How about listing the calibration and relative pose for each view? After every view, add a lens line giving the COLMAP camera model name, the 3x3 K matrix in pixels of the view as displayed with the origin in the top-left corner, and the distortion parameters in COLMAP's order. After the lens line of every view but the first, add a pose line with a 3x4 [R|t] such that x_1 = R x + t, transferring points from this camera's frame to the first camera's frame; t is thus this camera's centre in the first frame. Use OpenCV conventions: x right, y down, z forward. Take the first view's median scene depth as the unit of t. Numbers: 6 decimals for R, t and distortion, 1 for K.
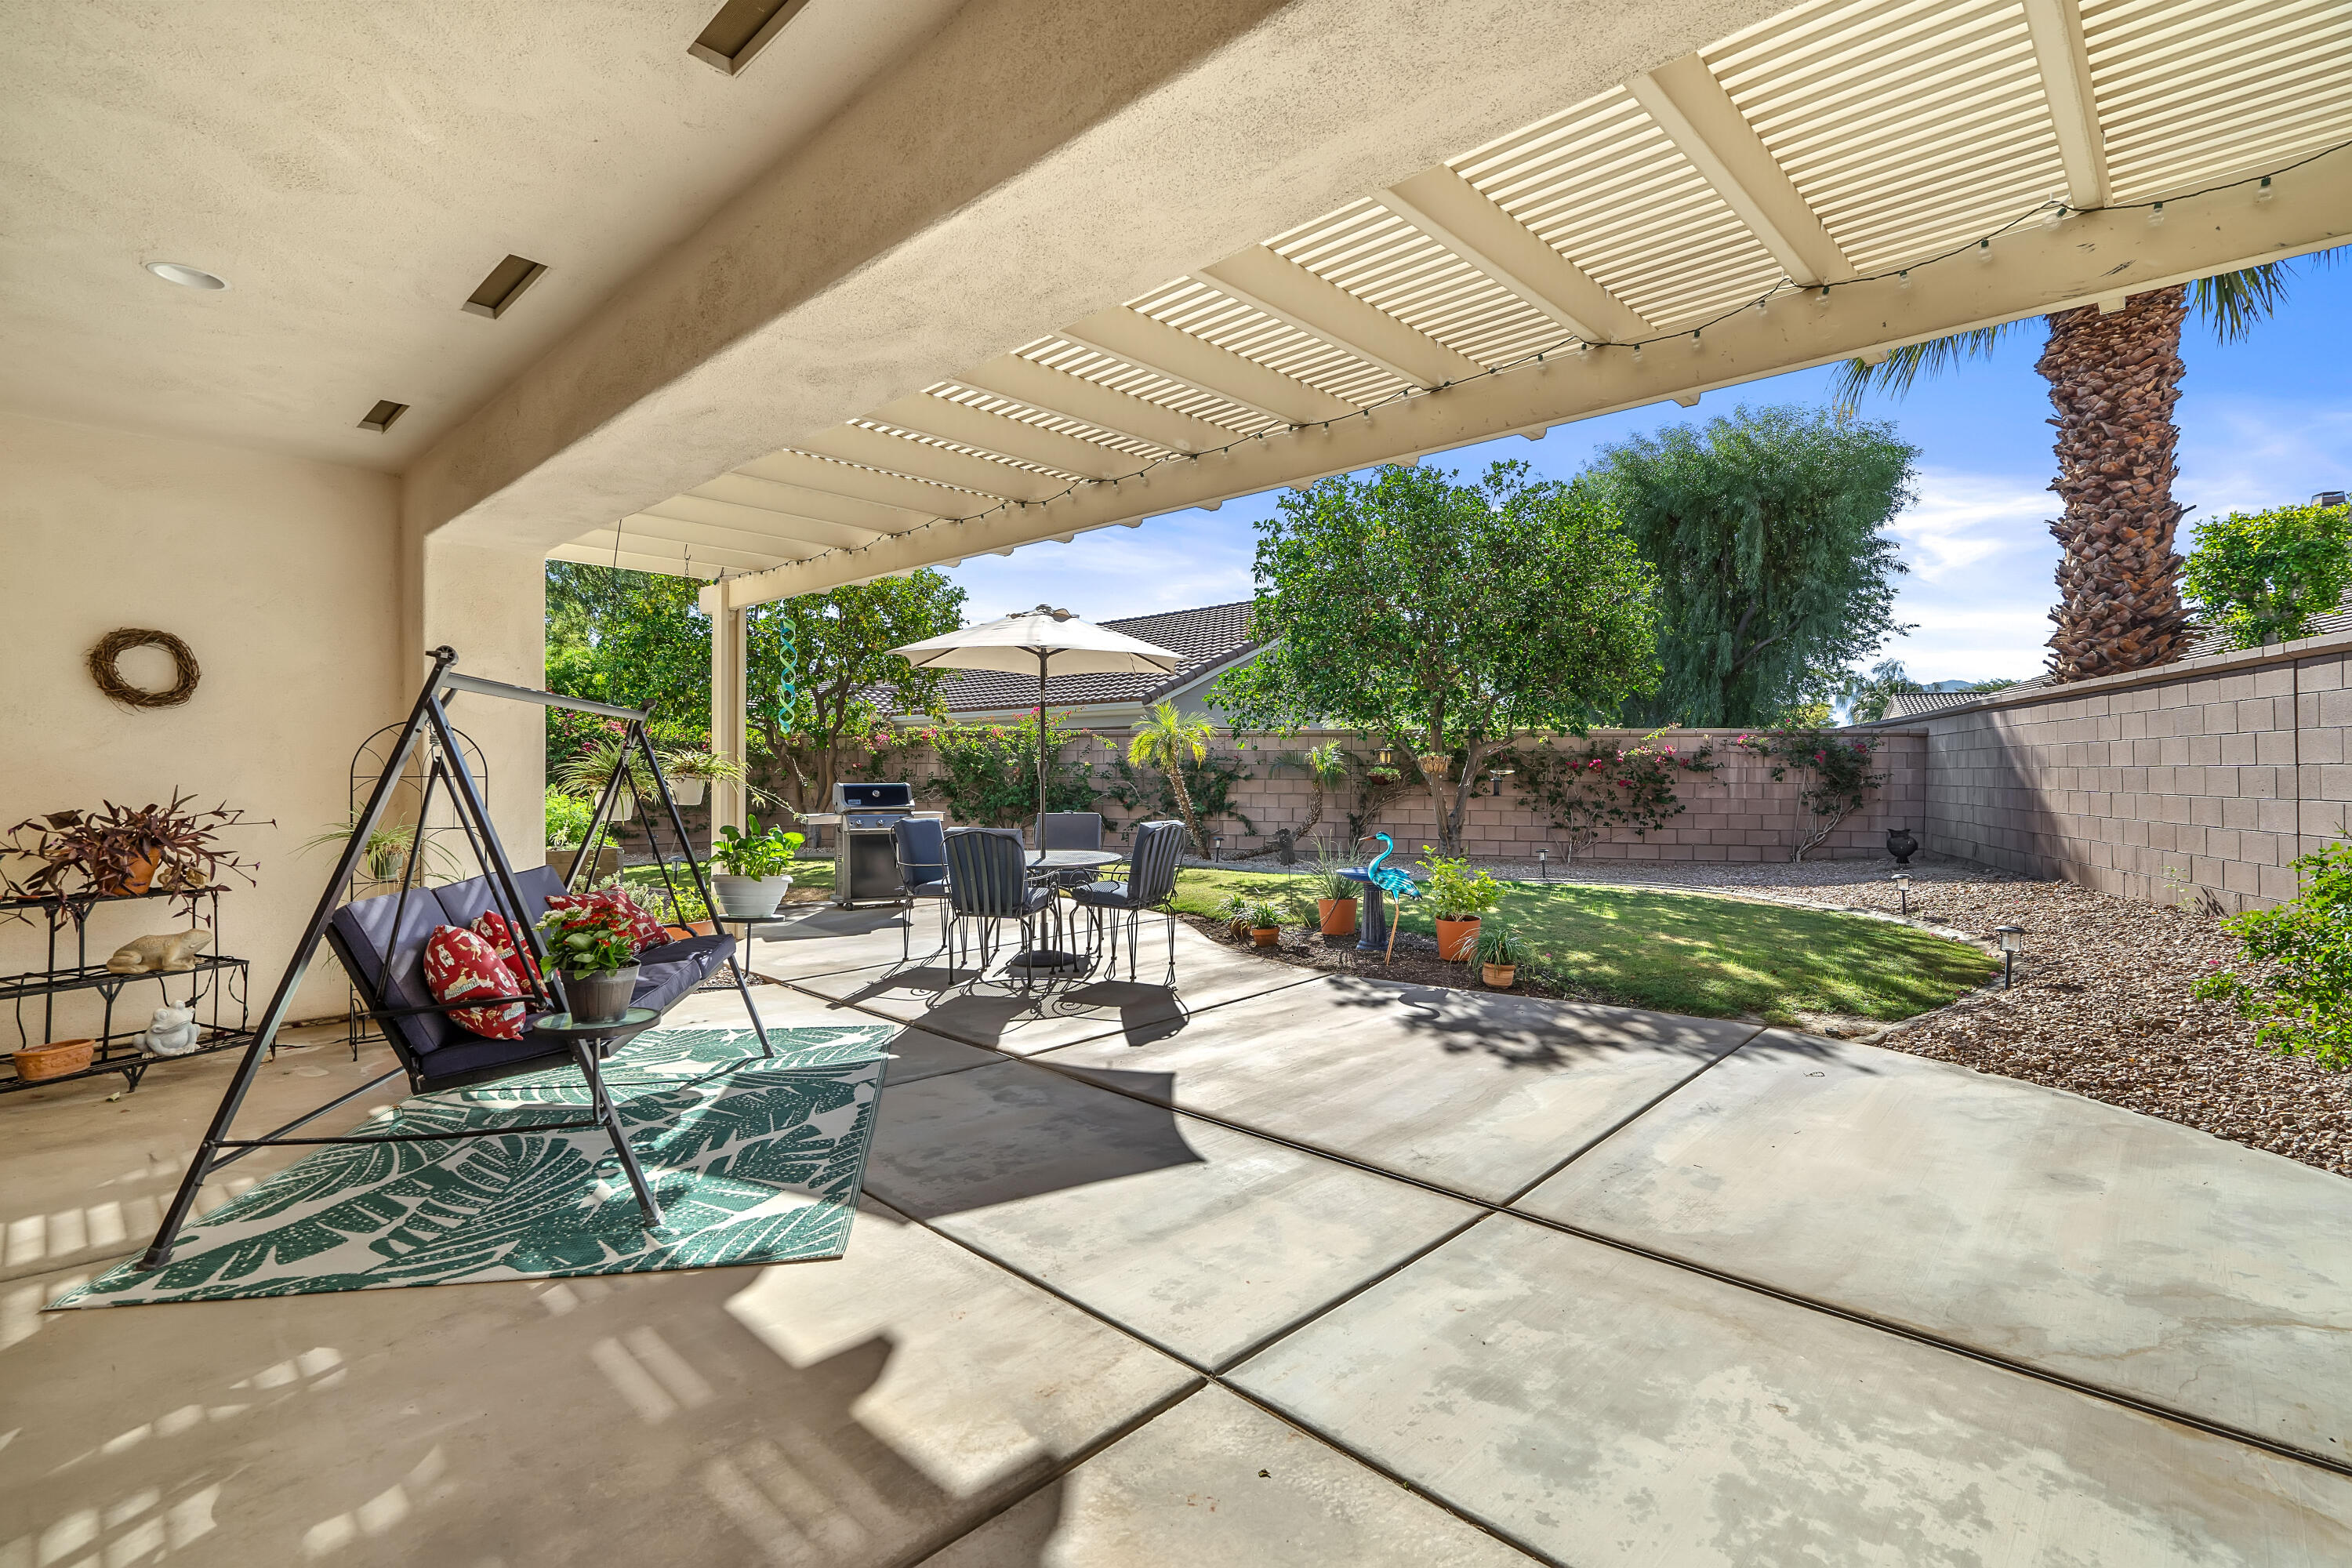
lens RADIAL K [[1078.7, 0, 1170.2], [0, 1078.7, 792.1], [0, 0, 1]] dist [-0.001958, 0.001079]
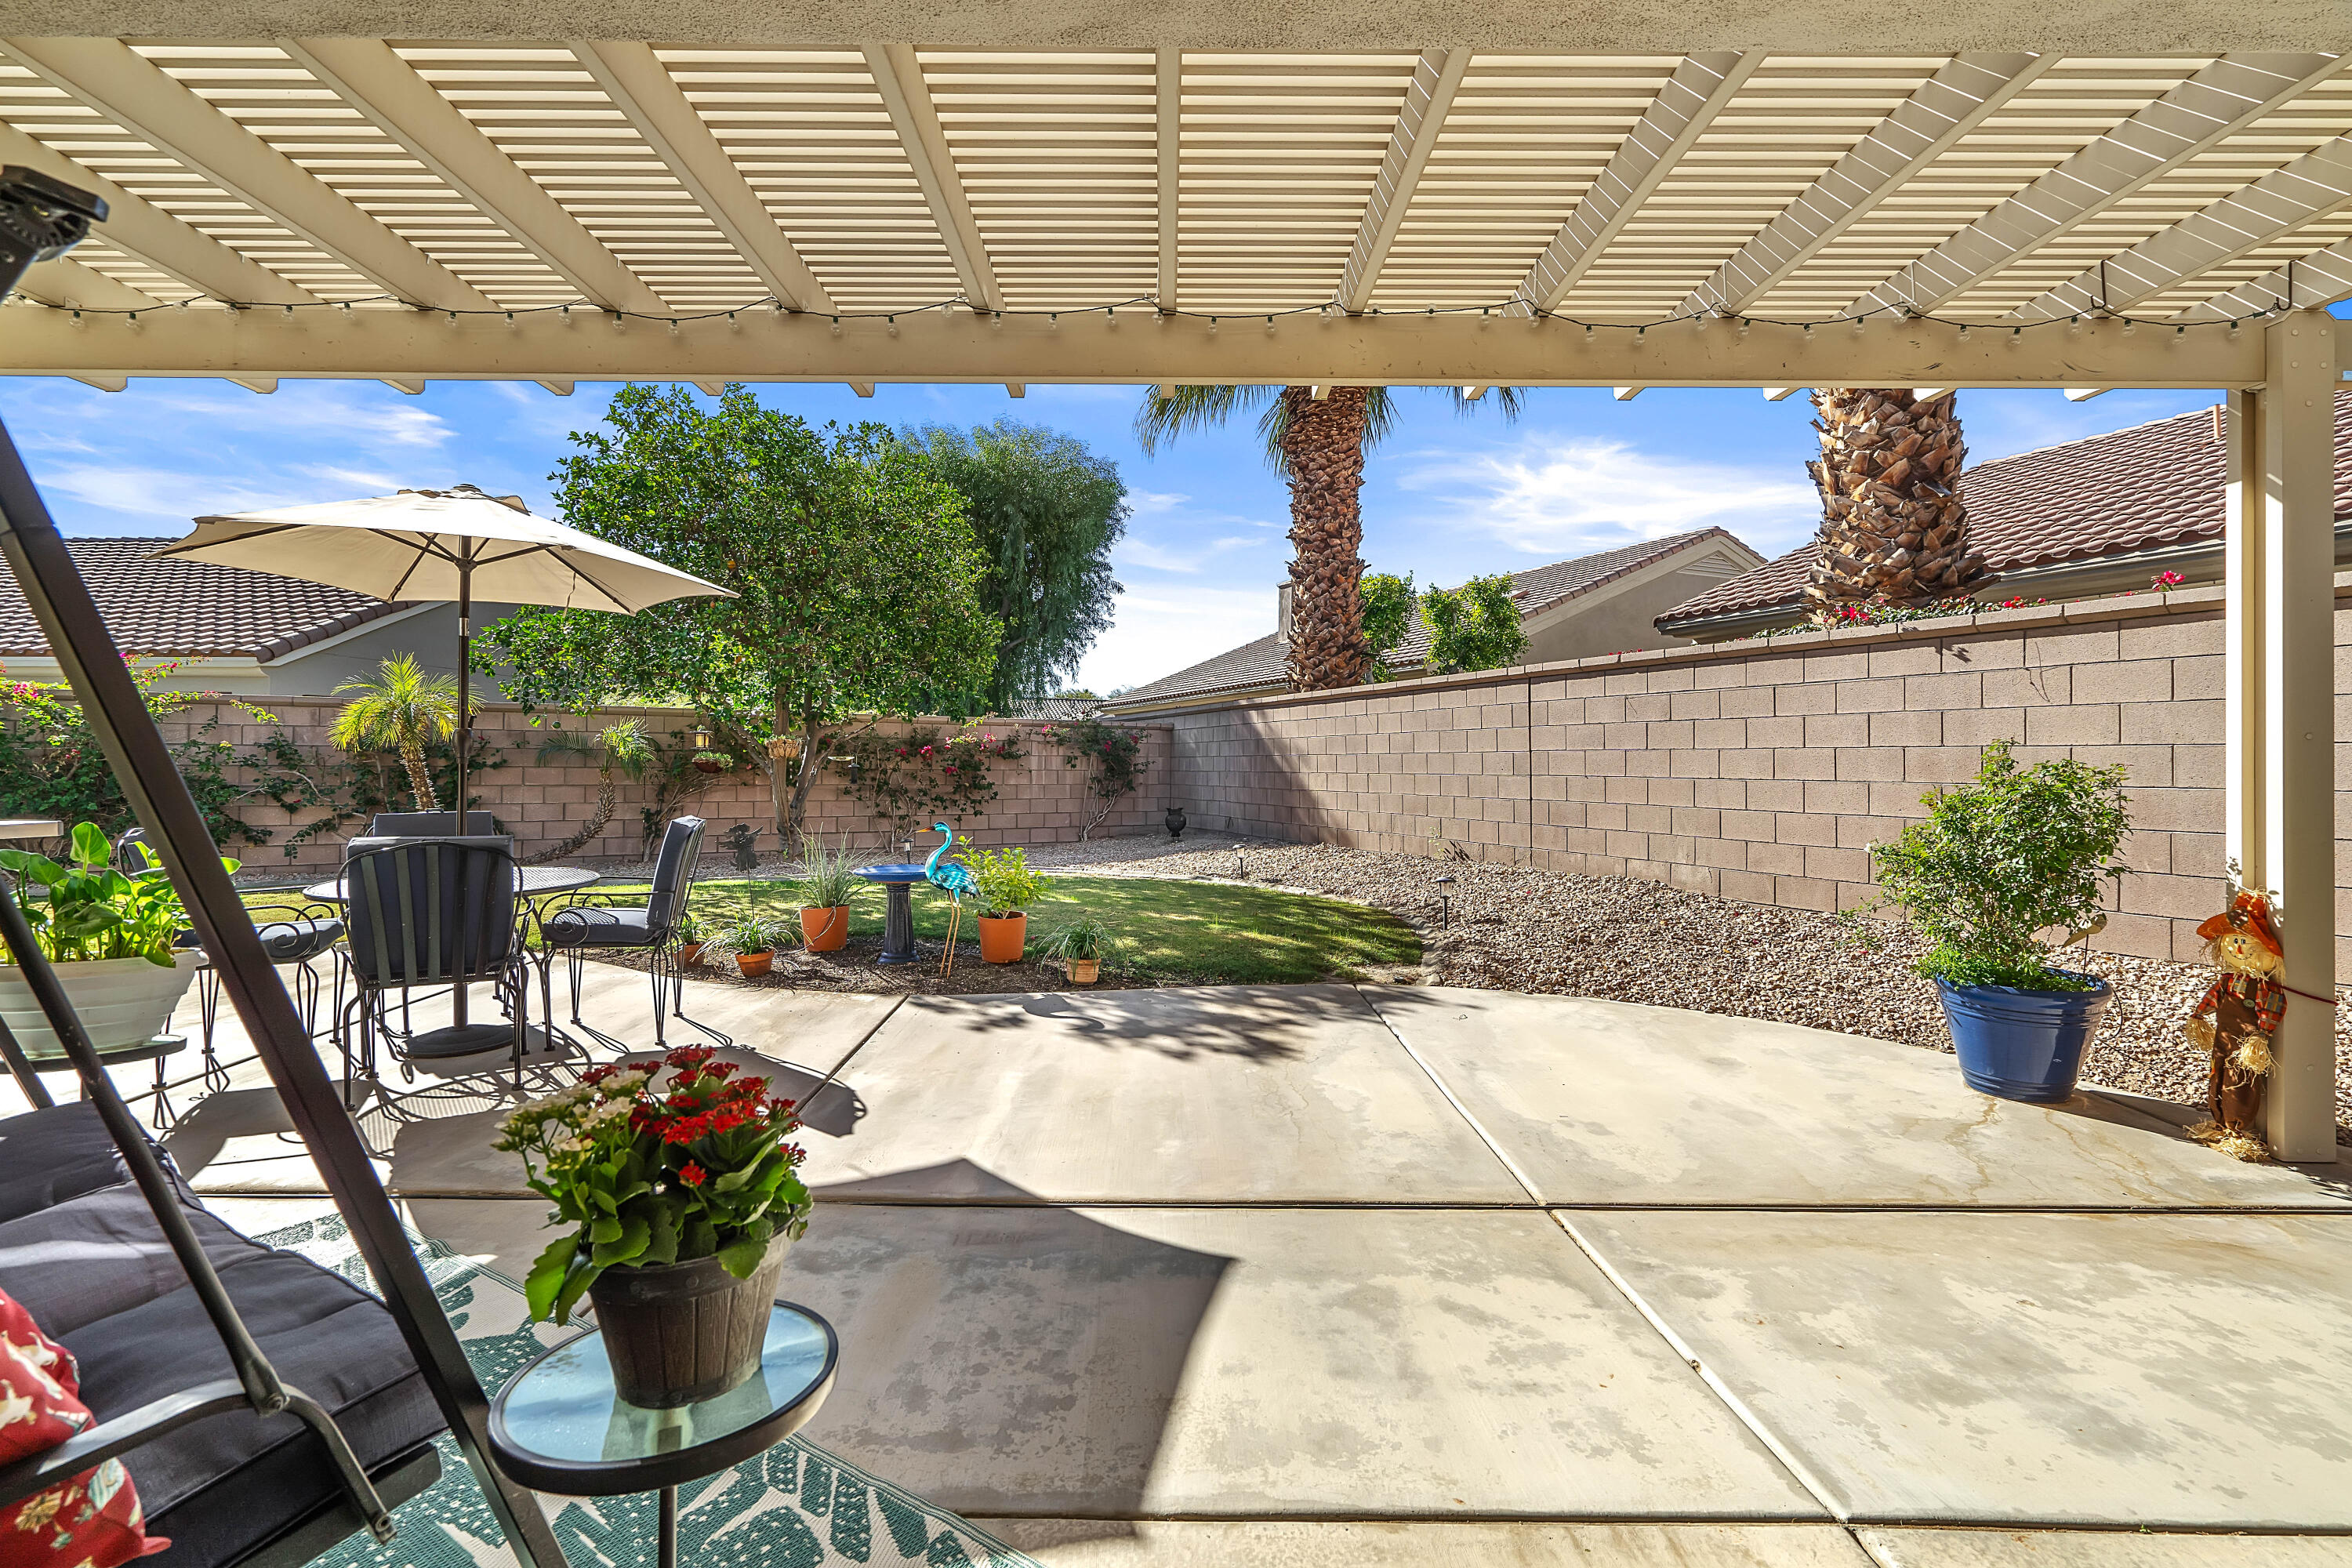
lens RADIAL K [[1089.5, 0, 1169.6], [0, 1089.5, 776.5], [0, 0, 1]] dist [-0.001642, 0.001442]
pose [[0.718386, -0.007184, 0.695608, -0.193436], [0.012482, 0.999919, -0.002564, 0.003841], [-0.695533, 0.010525, 0.718417, 0.180925]]
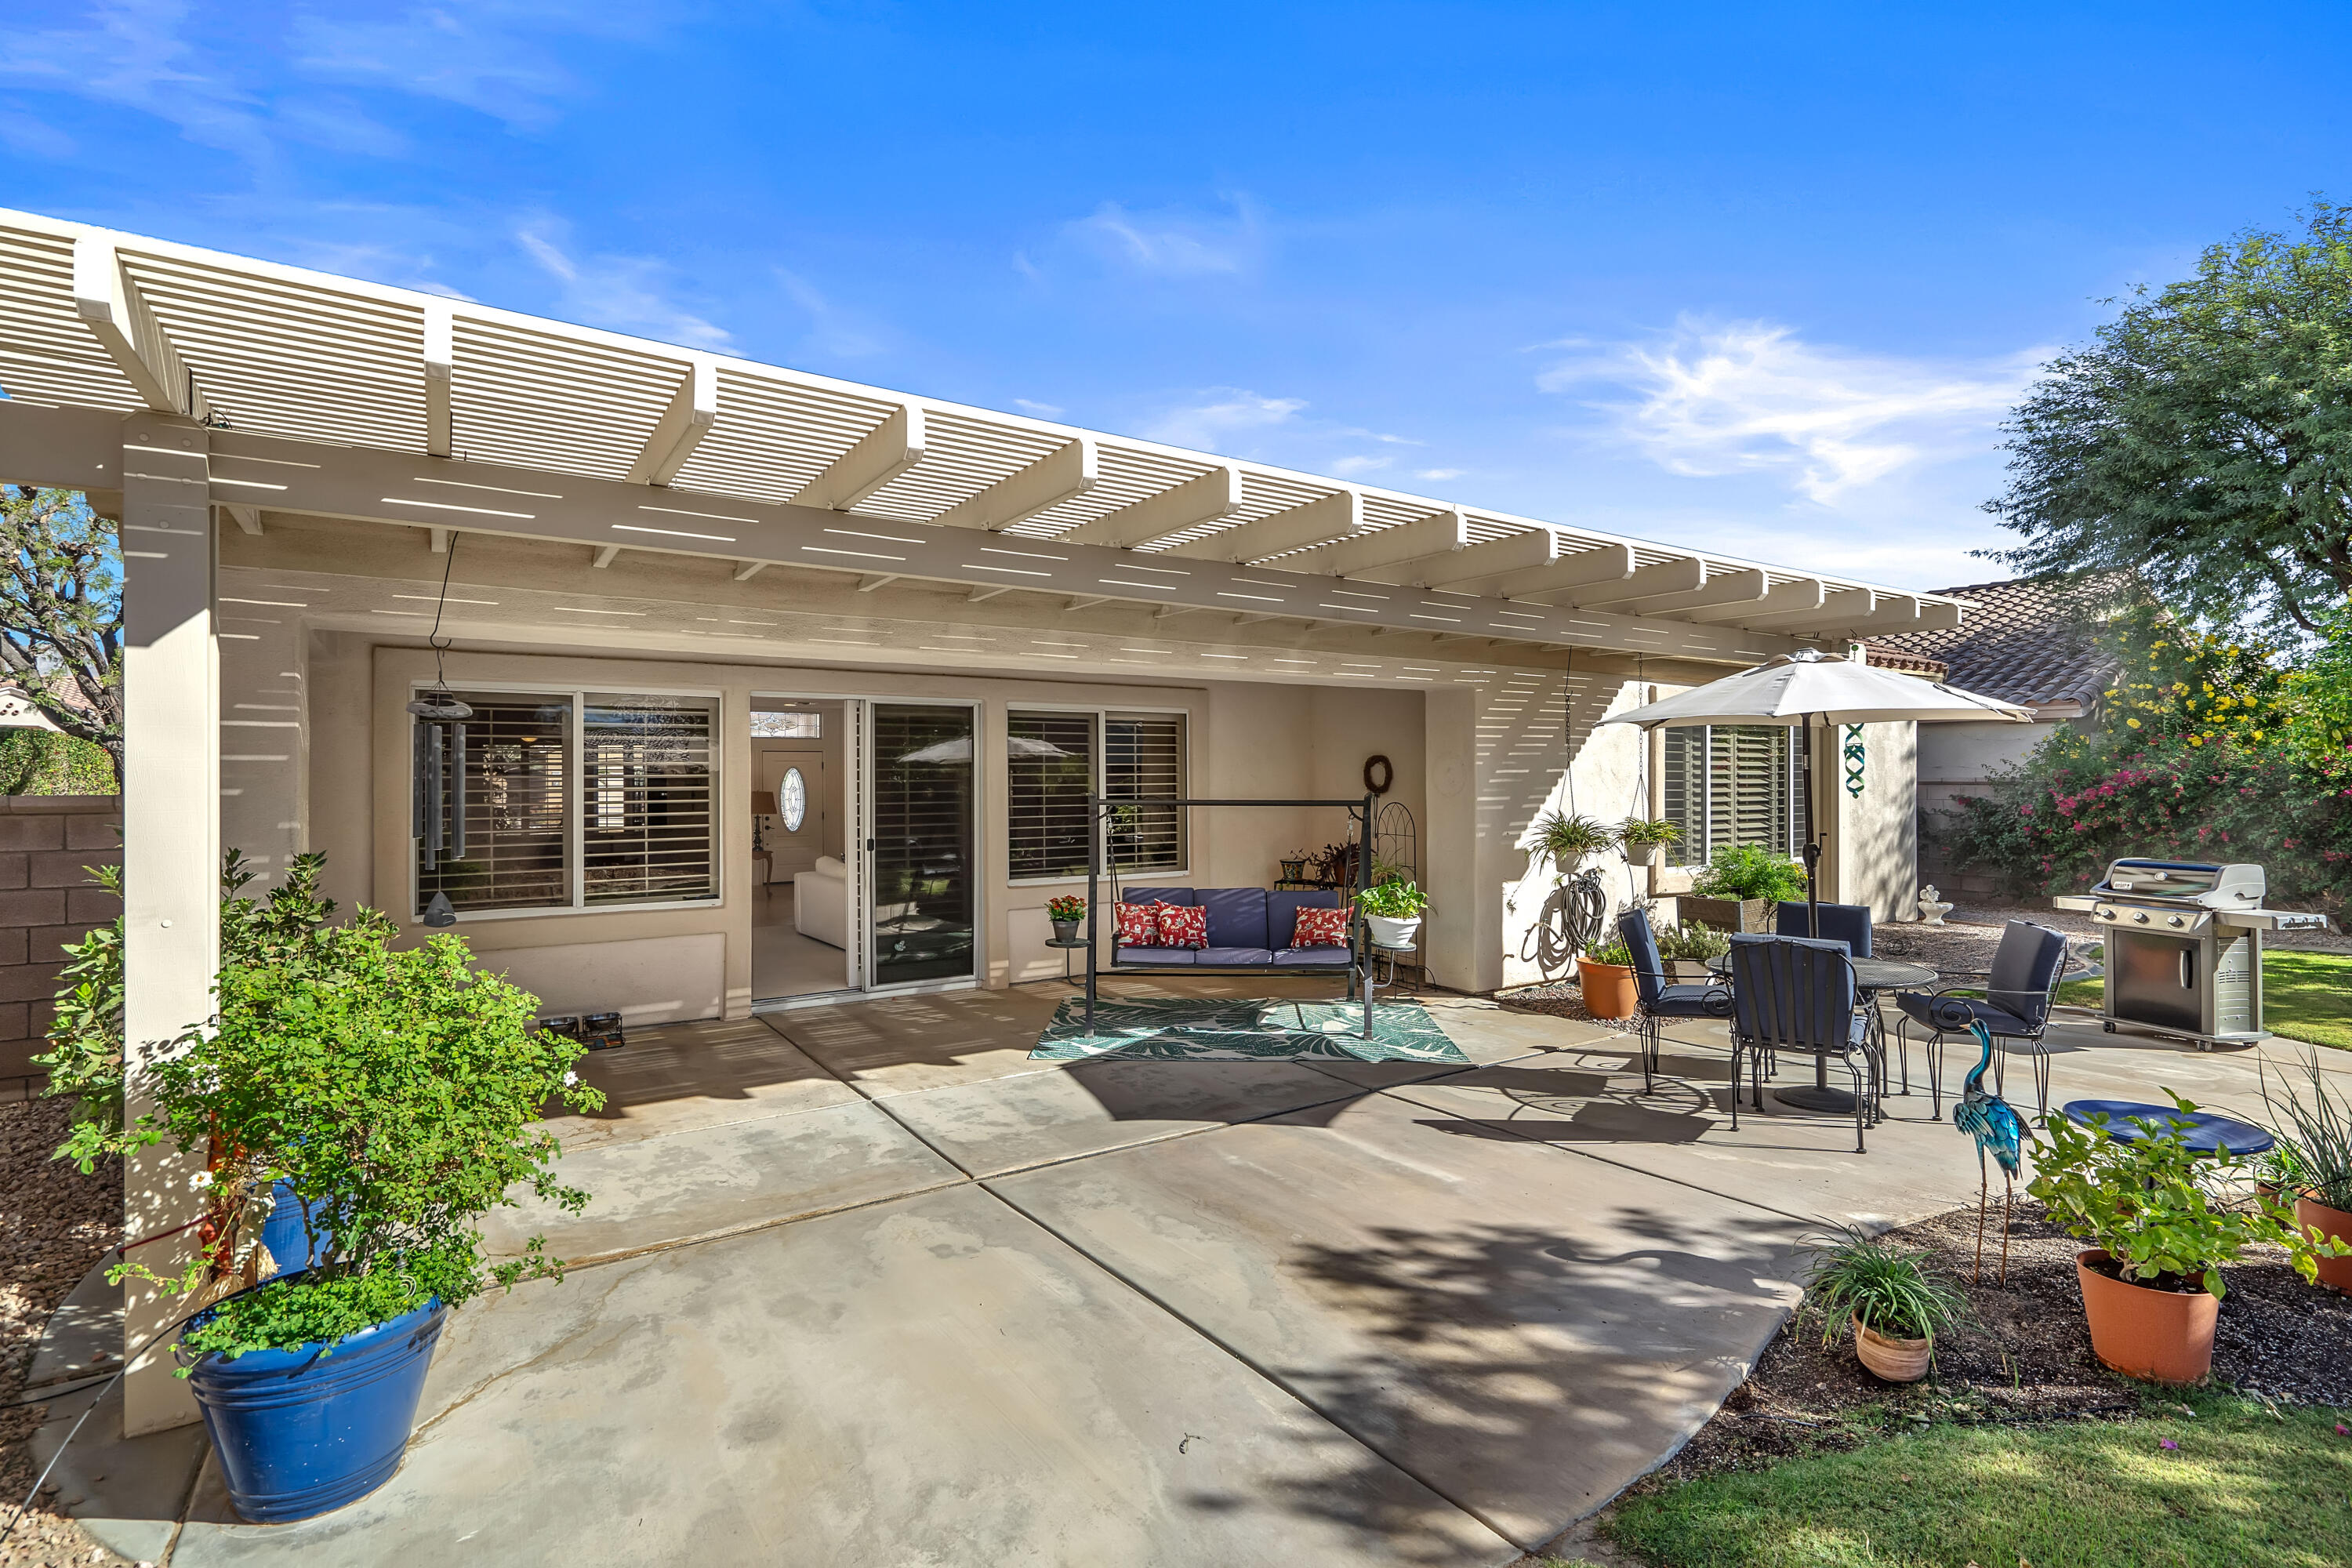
lens RADIAL K [[1089.5, 0, 1169.6], [0, 1089.5, 776.5], [0, 0, 1]] dist [-0.001642, 0.001442]
pose [[-0.216815, -0.006979, -0.976188, 0.552433], [-0.004544, 0.999971, -0.006140, -0.047030], [0.976202, 0.003104, -0.216840, 0.519686]]
